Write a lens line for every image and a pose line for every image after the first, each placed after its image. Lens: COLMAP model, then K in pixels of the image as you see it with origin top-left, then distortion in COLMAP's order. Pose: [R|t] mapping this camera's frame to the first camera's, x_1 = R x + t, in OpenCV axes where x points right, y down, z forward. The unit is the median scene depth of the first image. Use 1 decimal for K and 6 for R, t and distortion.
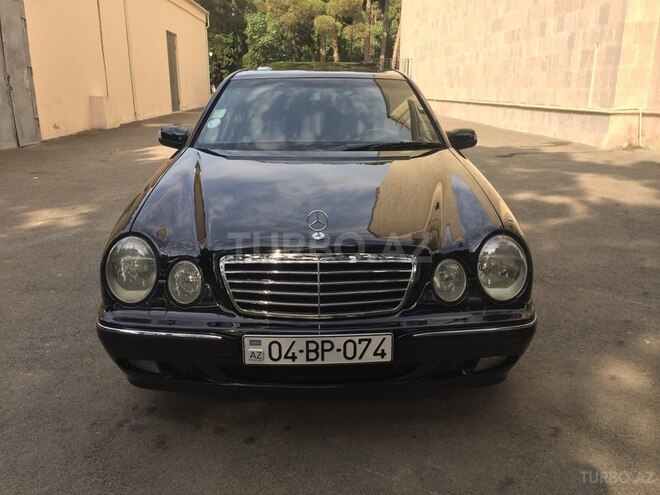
lens RADIAL K [[562.7, 0, 330.0], [0, 562.7, 247.5], [0, 0, 1]] dist [0.071531, -0.096245]
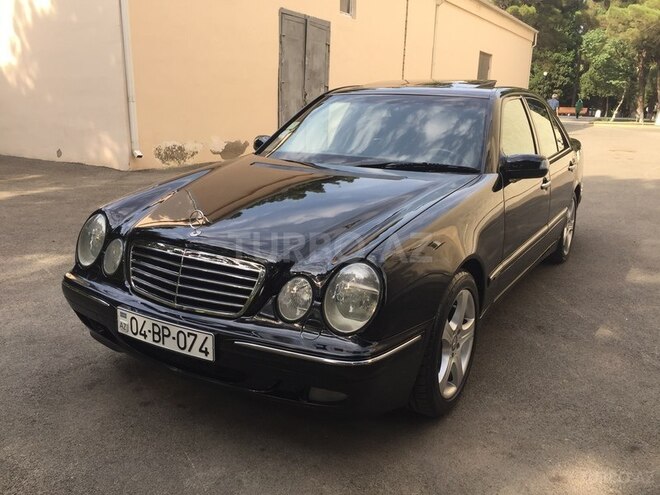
lens RADIAL K [[556.7, 0, 330.0], [0, 556.7, 247.5], [0, 0, 1]] dist [0.073943, -0.117292]
pose [[0.847218, 0.152433, -0.508907, 0.779563], [-0.167209, 0.985777, 0.016902, -0.056758], [0.504245, 0.070774, 0.860656, 0.213141]]
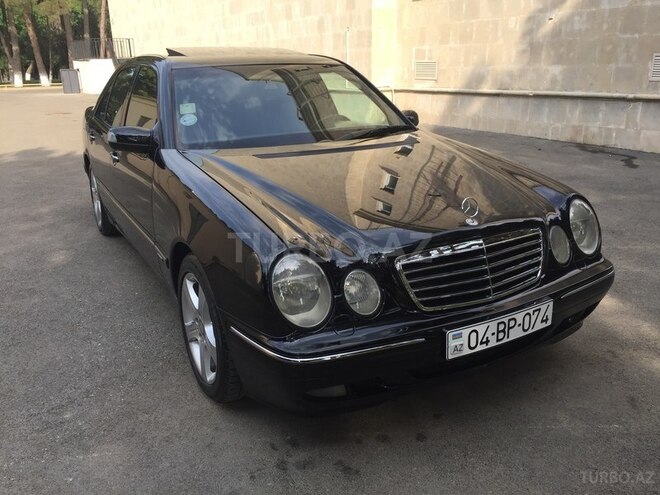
lens RADIAL K [[562.7, 0, 330.0], [0, 562.7, 247.5], [0, 0, 1]] dist [0.071531, -0.096245]
pose [[0.878350, -0.162917, 0.449398, -0.746350], [0.148782, 0.986606, 0.066872, -0.085659], [-0.454274, 0.008125, 0.890825, 0.206814]]
